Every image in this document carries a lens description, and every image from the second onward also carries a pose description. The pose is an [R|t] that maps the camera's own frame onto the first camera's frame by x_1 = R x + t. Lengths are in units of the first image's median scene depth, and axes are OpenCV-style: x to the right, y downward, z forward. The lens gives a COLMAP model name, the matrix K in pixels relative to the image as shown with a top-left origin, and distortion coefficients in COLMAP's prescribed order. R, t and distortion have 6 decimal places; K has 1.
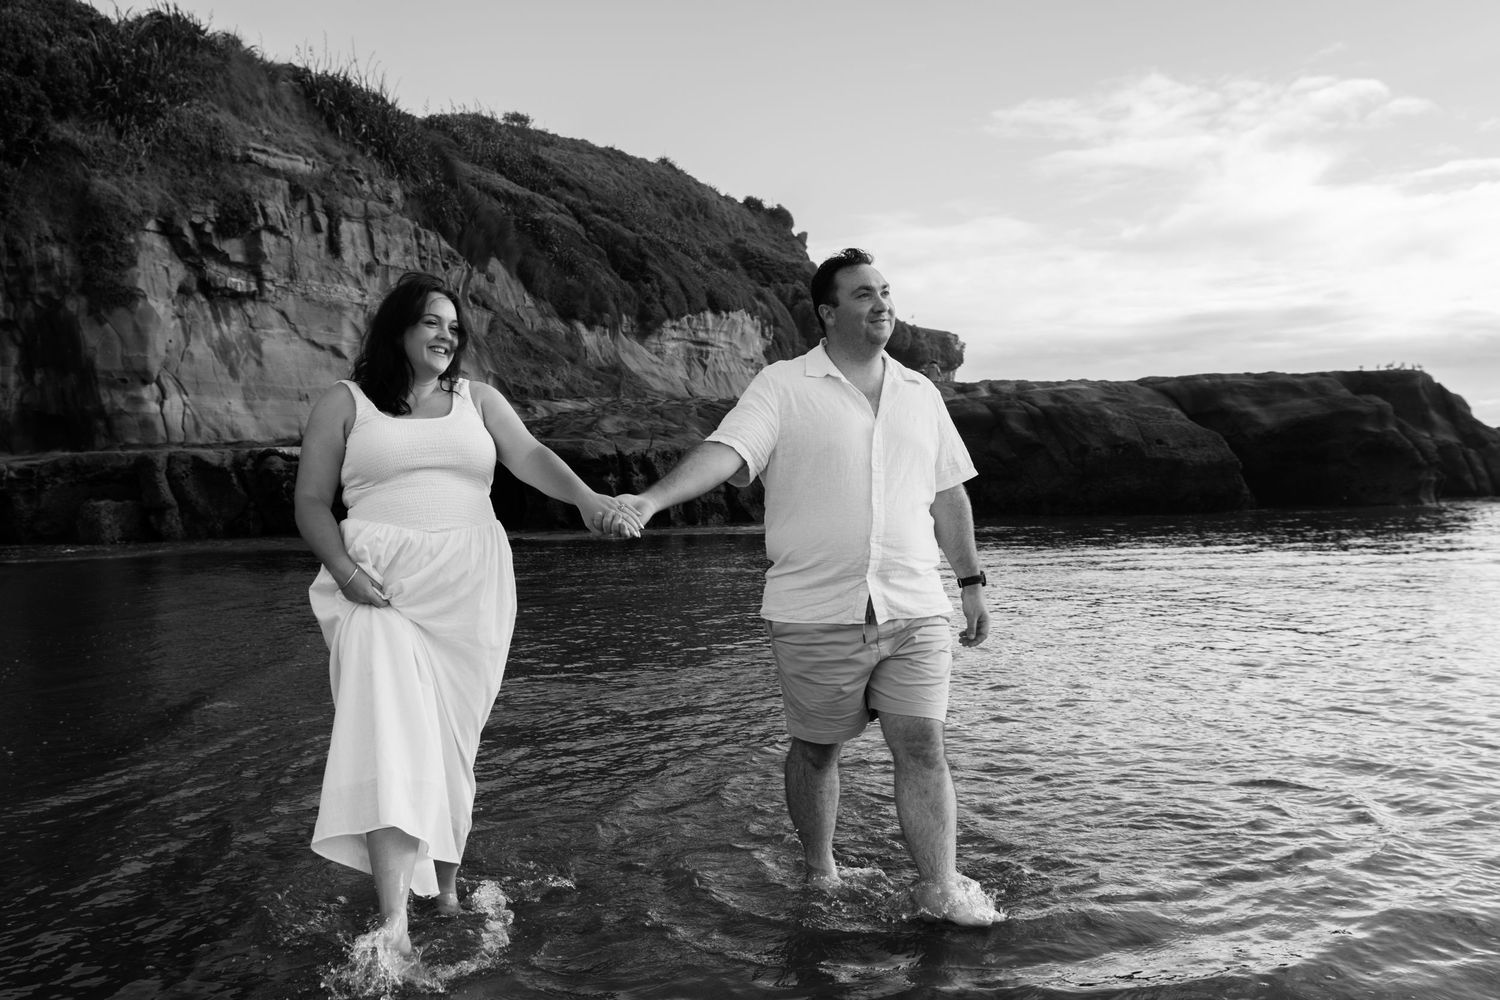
lens RADIAL K [[1495.2, 0, 744.4], [0, 1495.2, 496.9], [0, 0, 1]] dist [-0.014276, 0.000000]
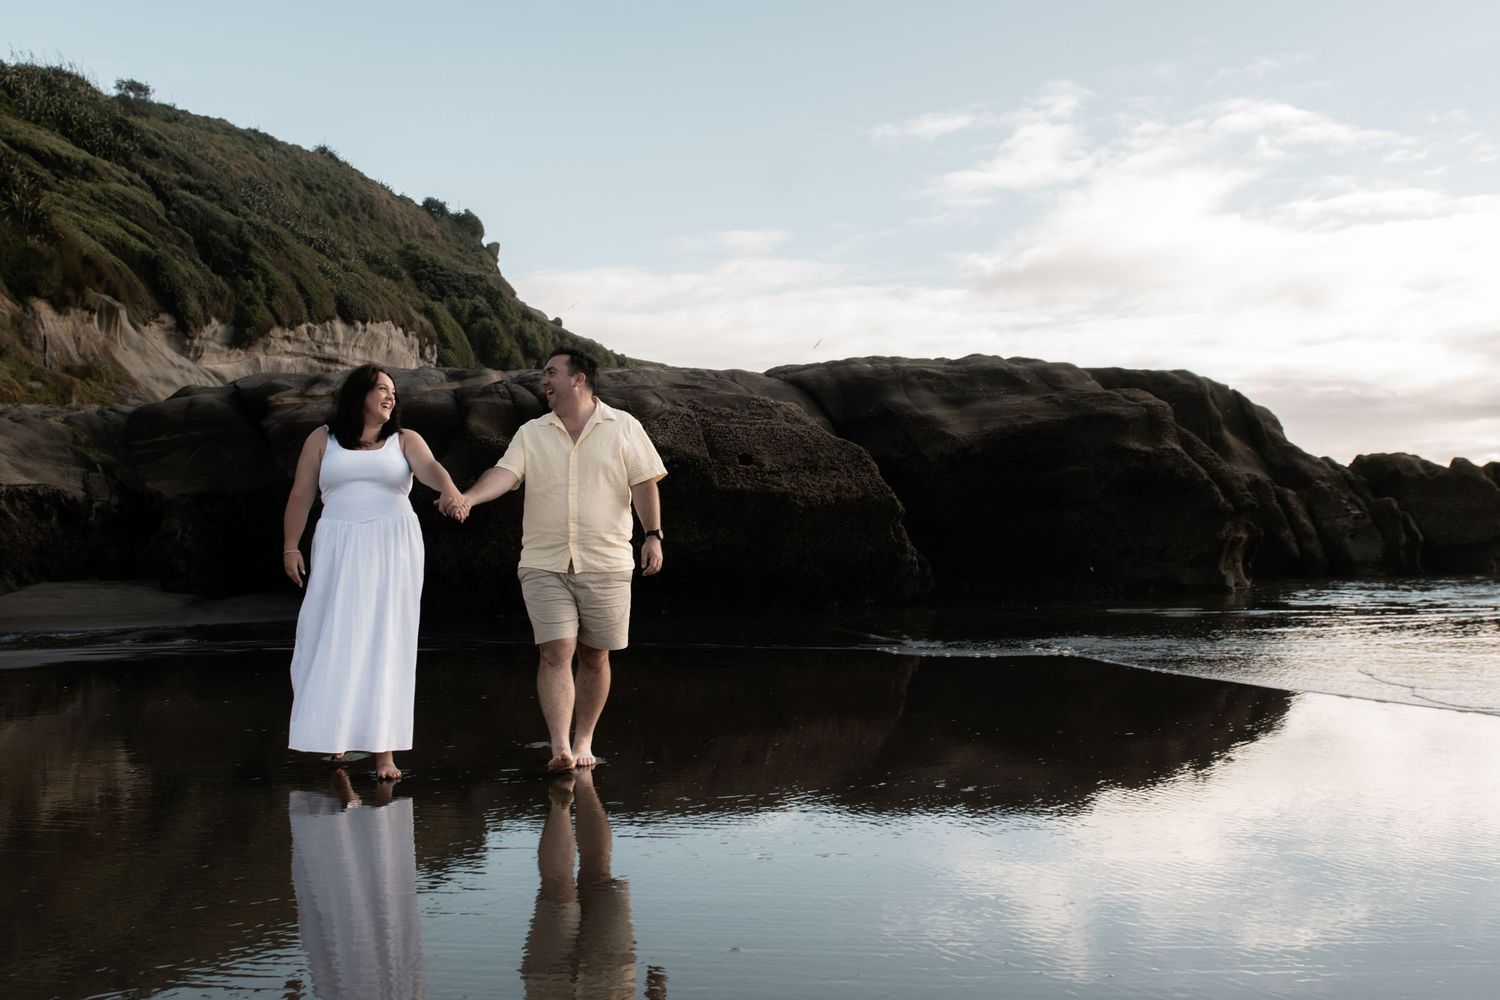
lens RADIAL K [[1495.2, 0, 753.9], [0, 1495.2, 502.9], [0, 0, 1]] dist [-0.014276, 0.000000]
pose [[0.988606, 0.012311, 0.150020, 0.077481], [-0.007242, 0.999386, -0.034287, -0.001597], [-0.150350, 0.032810, 0.988088, 0.186668]]
